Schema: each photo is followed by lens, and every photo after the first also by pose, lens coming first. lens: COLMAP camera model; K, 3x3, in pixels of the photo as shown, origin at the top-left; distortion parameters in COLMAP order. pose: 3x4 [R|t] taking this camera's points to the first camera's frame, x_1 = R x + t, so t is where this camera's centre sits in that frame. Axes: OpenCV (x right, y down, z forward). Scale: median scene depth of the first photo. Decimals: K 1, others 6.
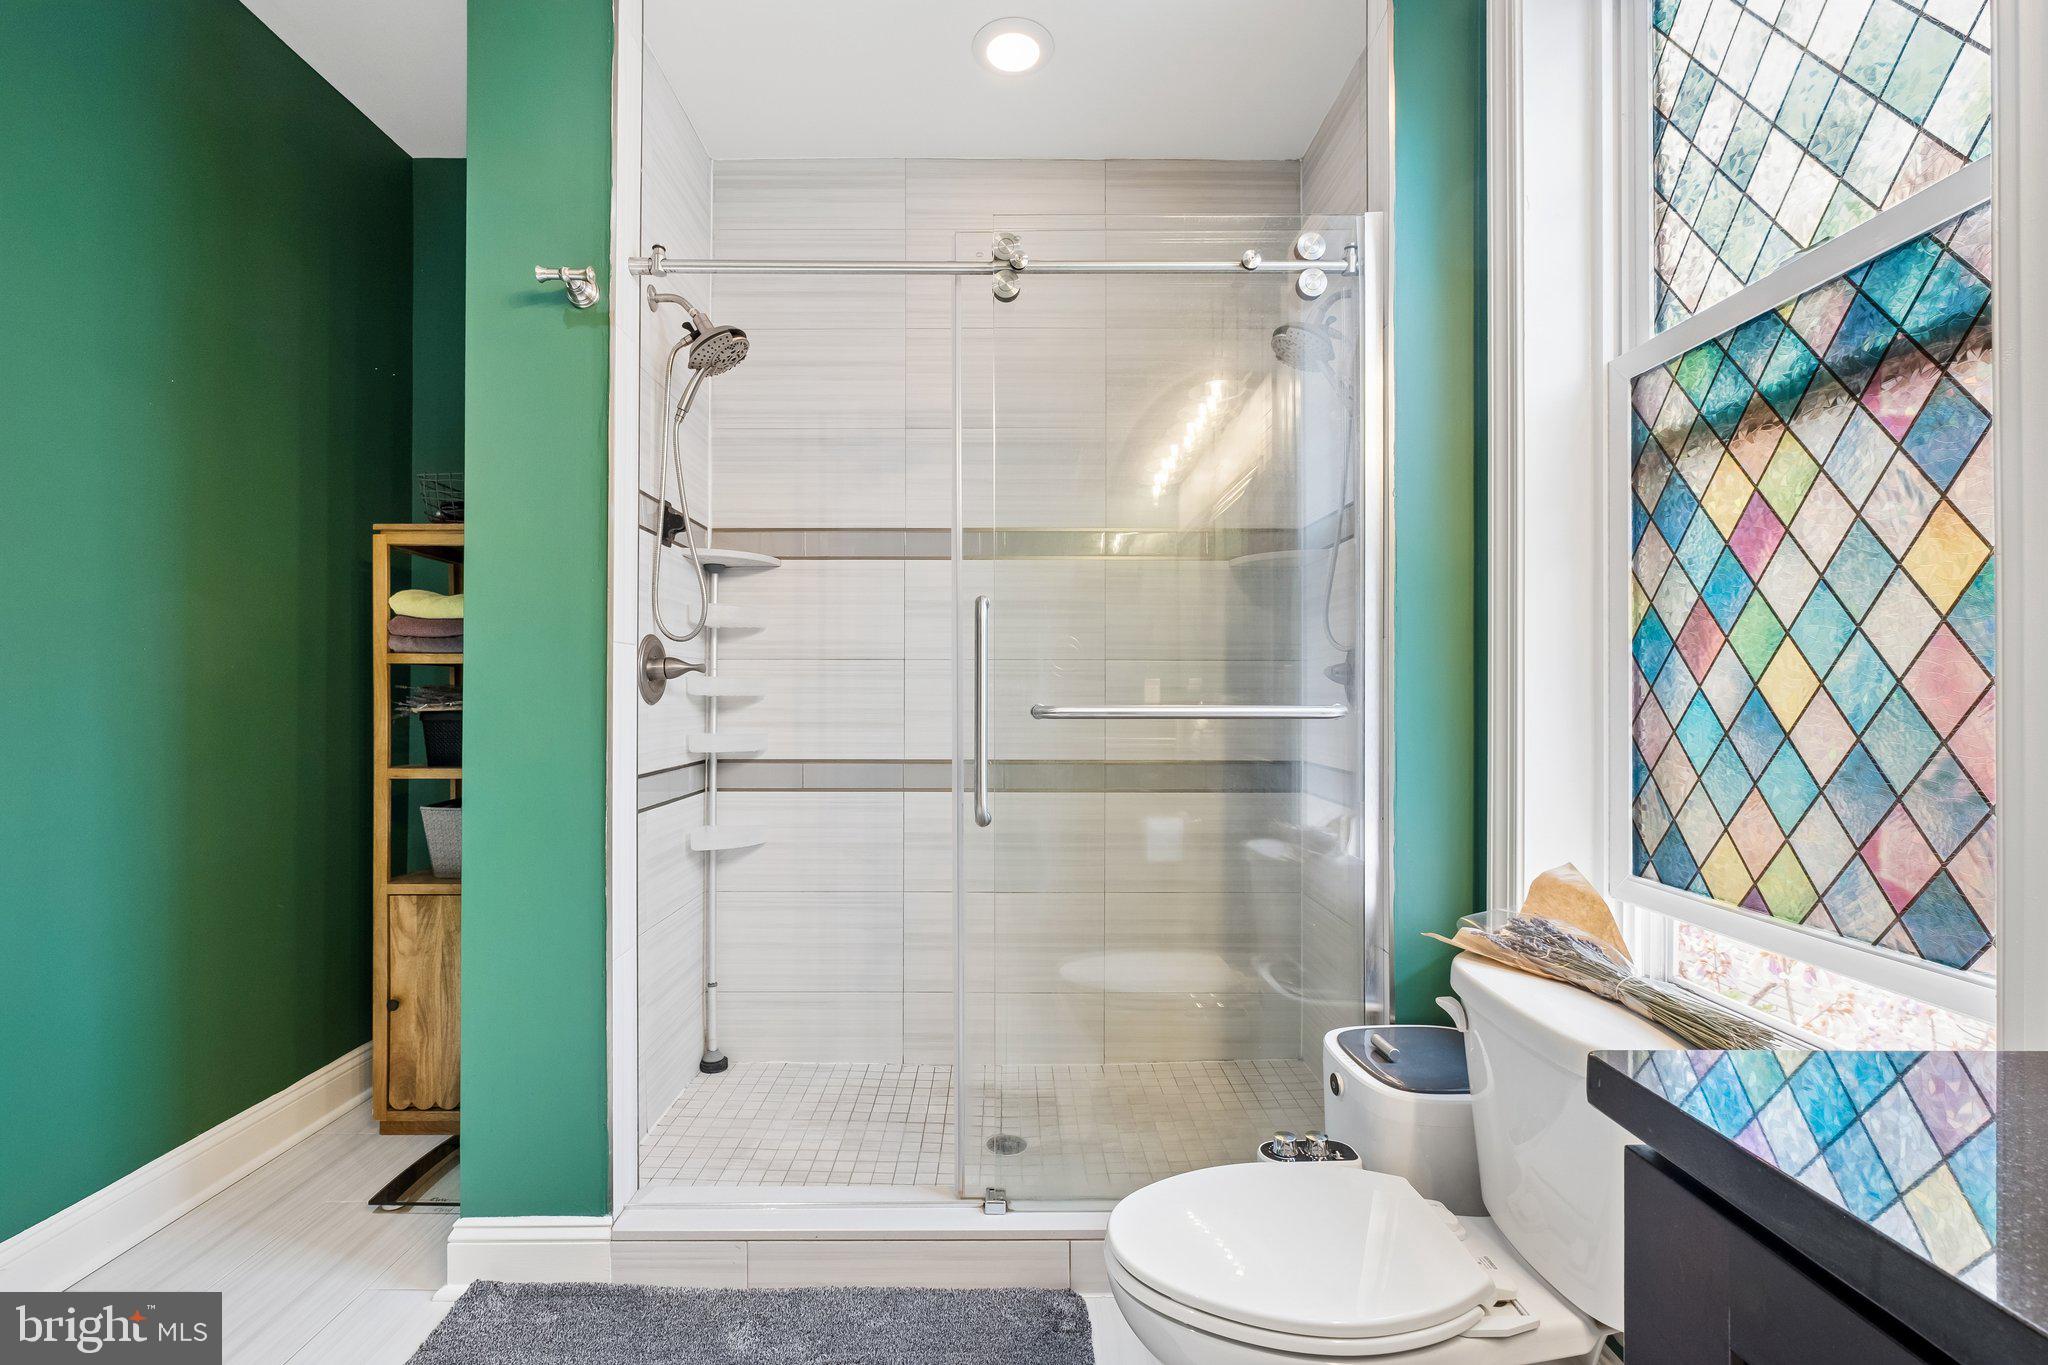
lens RADIAL K [[898.3, 0, 1027.3], [0, 898.3, 692.5], [0, 0, 1]] dist [0.000776, -0.000156]
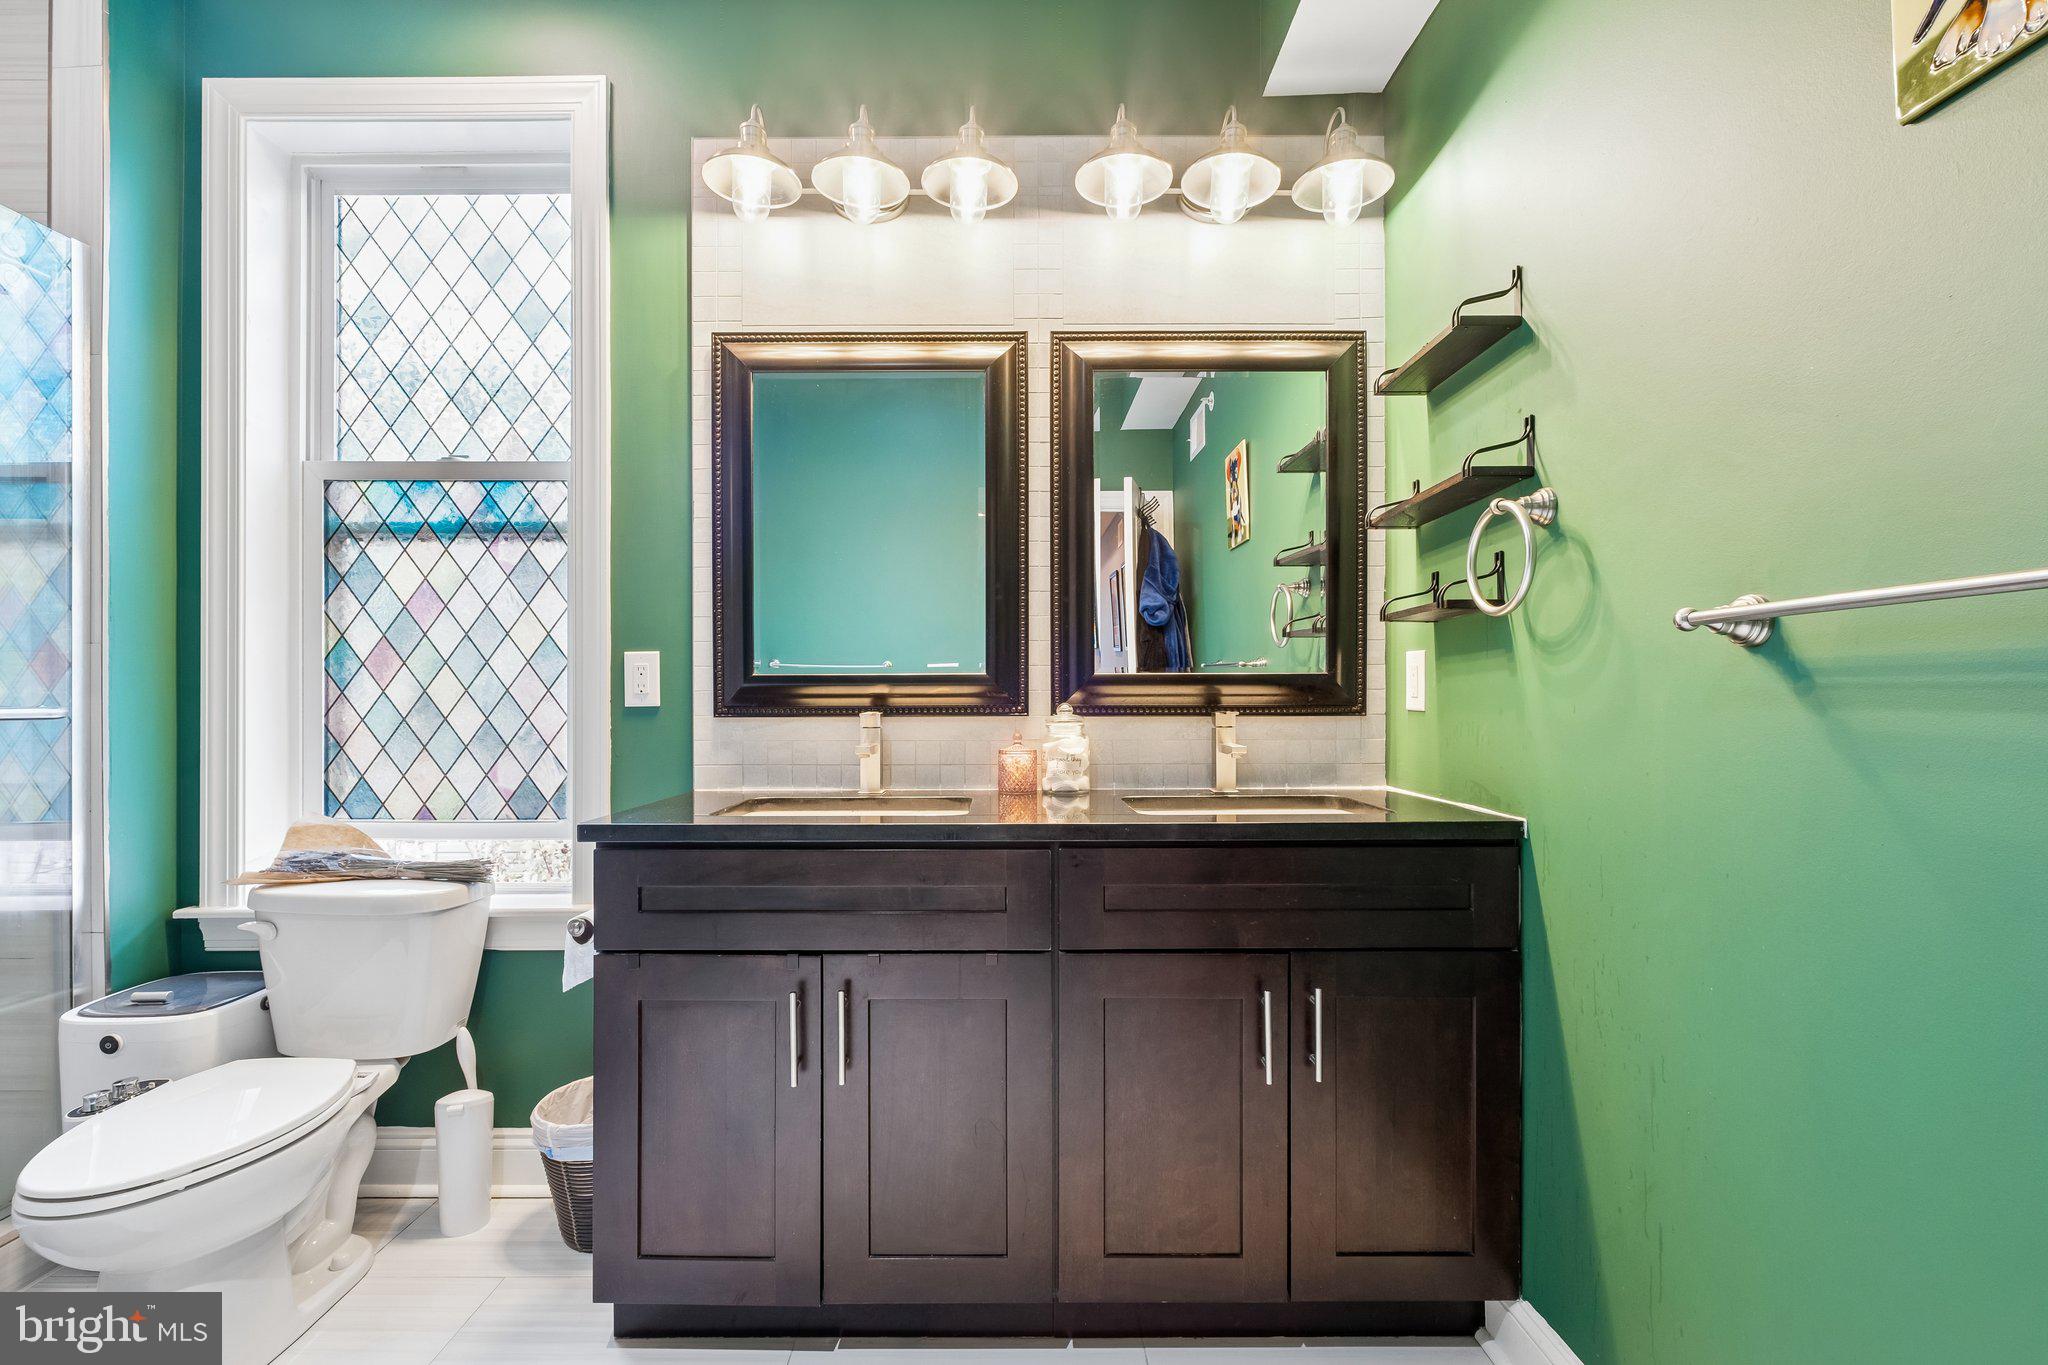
lens RADIAL K [[898.3, 0, 1026.4], [0, 898.3, 690.9], [0, 0, 1]] dist [0.000776, -0.000156]
pose [[0.003463, 0.004445, 0.999984, -0.955621], [-0.002988, 0.999986, -0.004435, -0.003393], [-0.999990, -0.002972, 0.003477, -0.177982]]
